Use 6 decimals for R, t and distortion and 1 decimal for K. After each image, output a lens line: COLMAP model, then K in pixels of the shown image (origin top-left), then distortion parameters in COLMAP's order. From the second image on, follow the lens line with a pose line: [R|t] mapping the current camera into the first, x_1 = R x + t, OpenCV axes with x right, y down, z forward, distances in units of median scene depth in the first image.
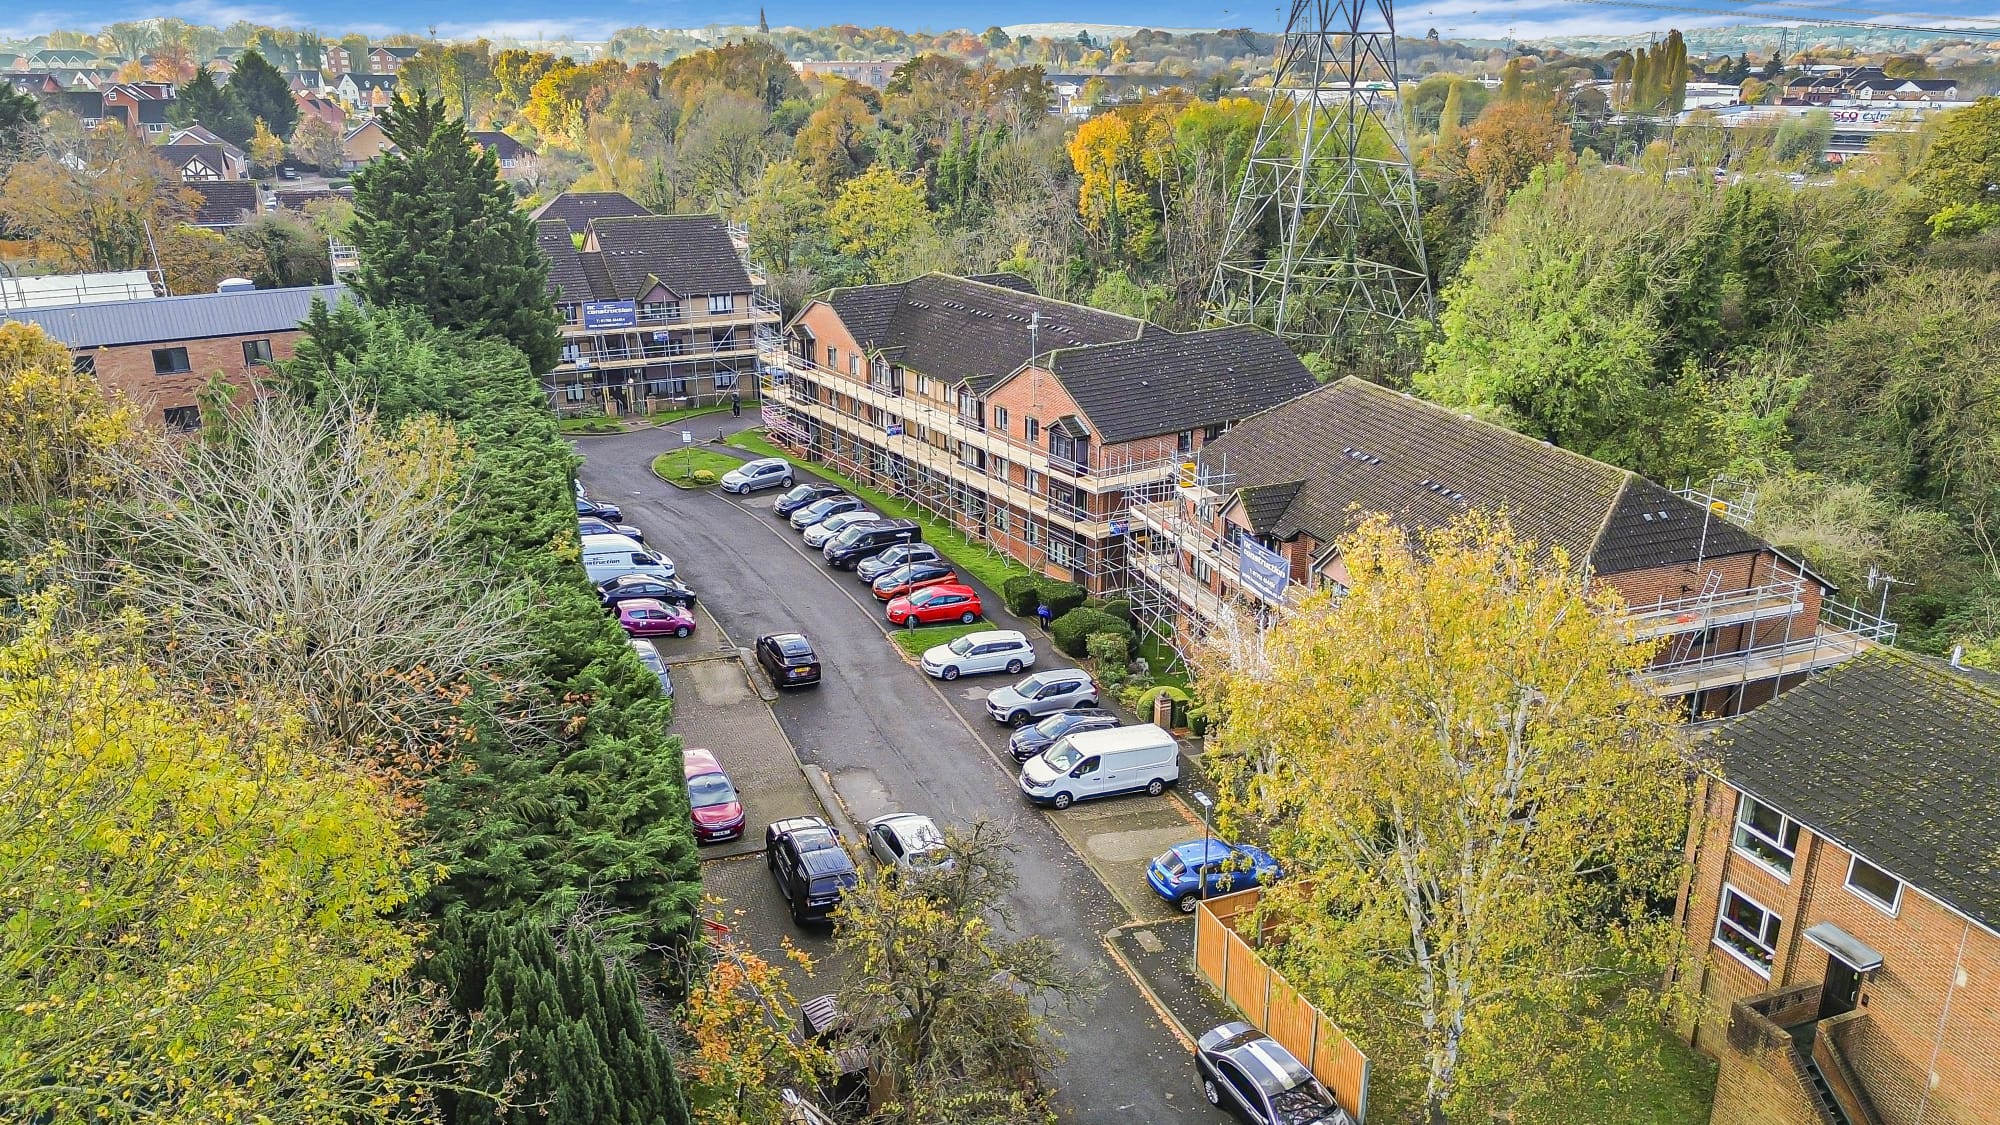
lens RADIAL K [[1473.2, 0, 1000.0], [0, 1473.2, 562.5], [0, 0, 1]] dist [0.104697, -0.126918]
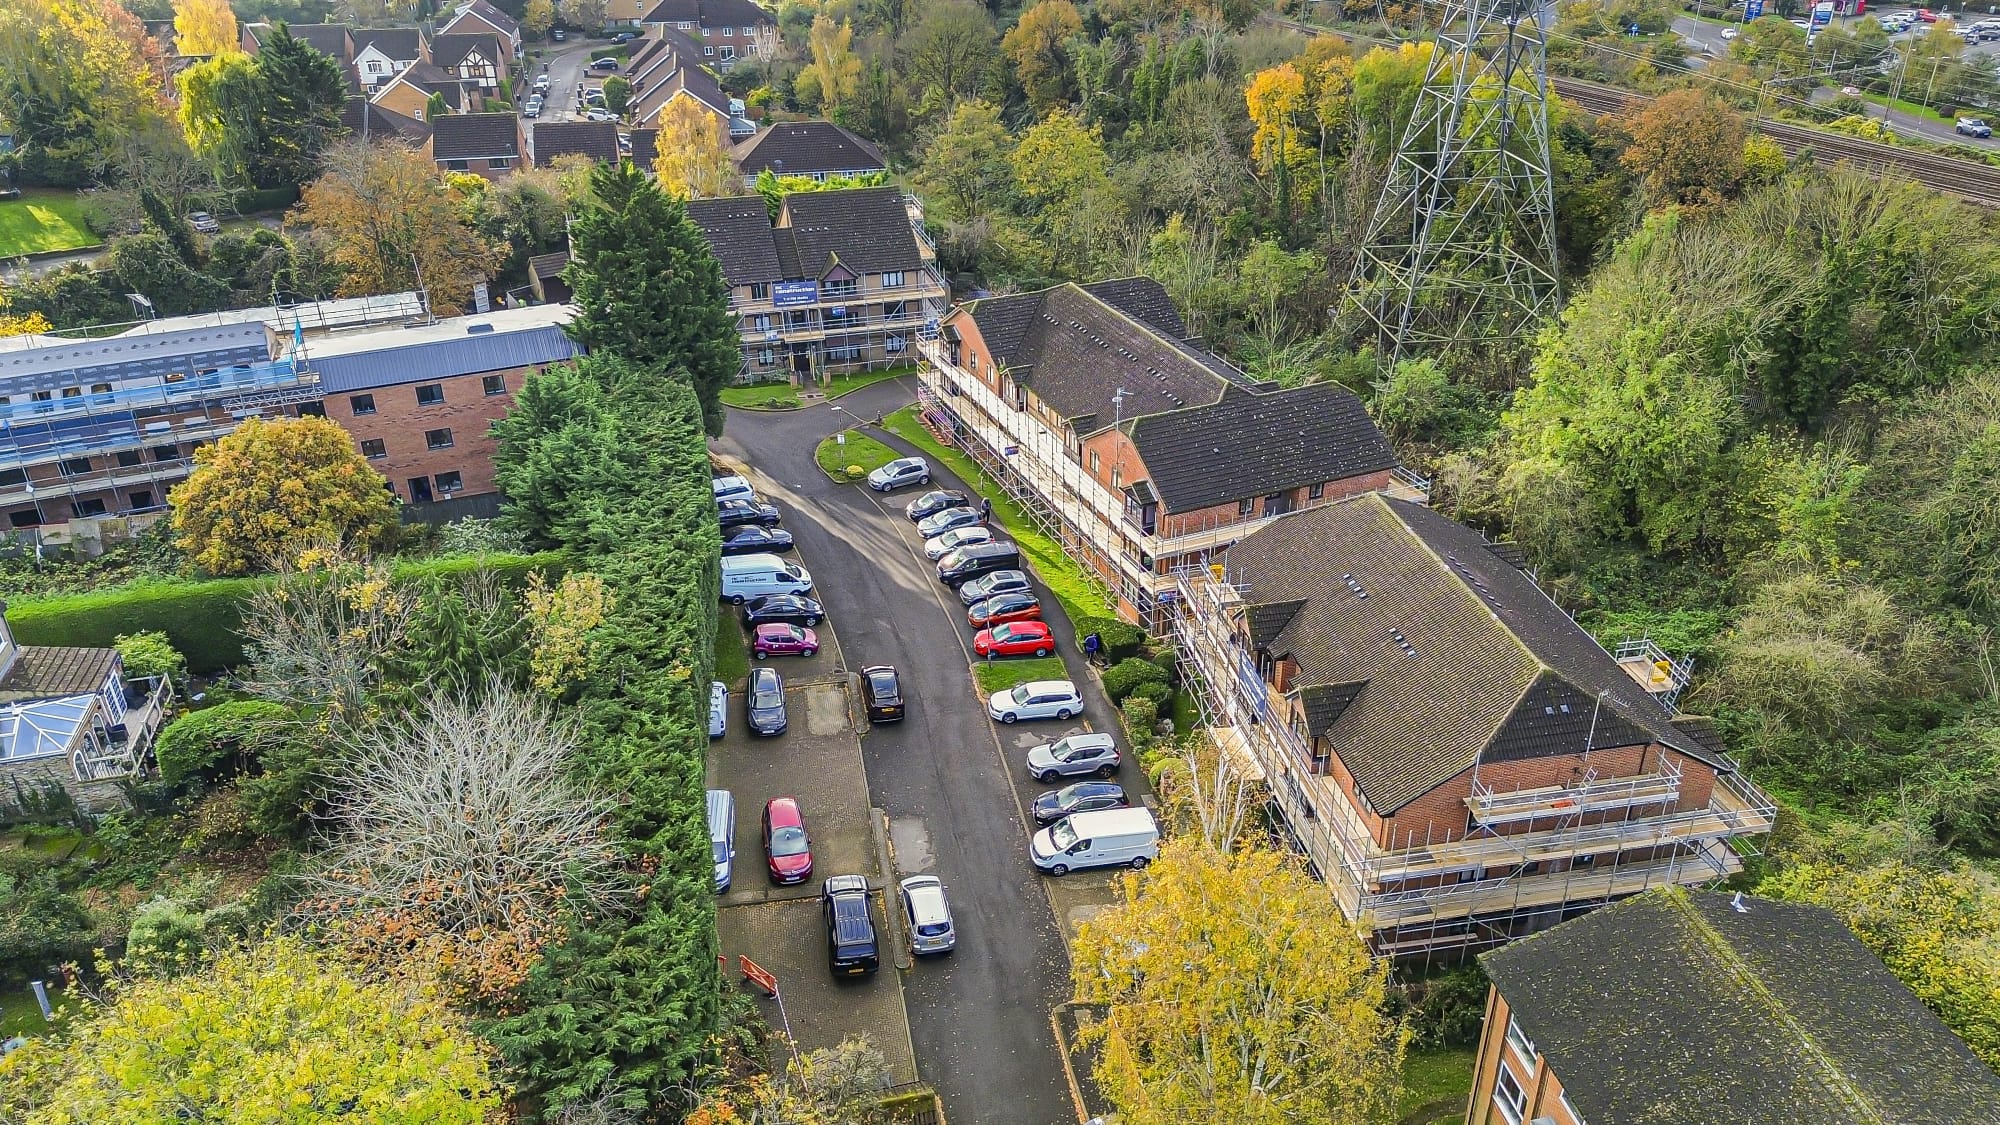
lens RADIAL K [[1473.2, 0, 1000.0], [0, 1473.2, 562.5], [0, 0, 1]] dist [0.104697, -0.126918]
pose [[0.982706, 0.074937, -0.169331, 0.133754], [-0.044958, 0.983648, 0.174401, -0.226994], [0.179631, -0.163772, 0.970006, -0.142342]]
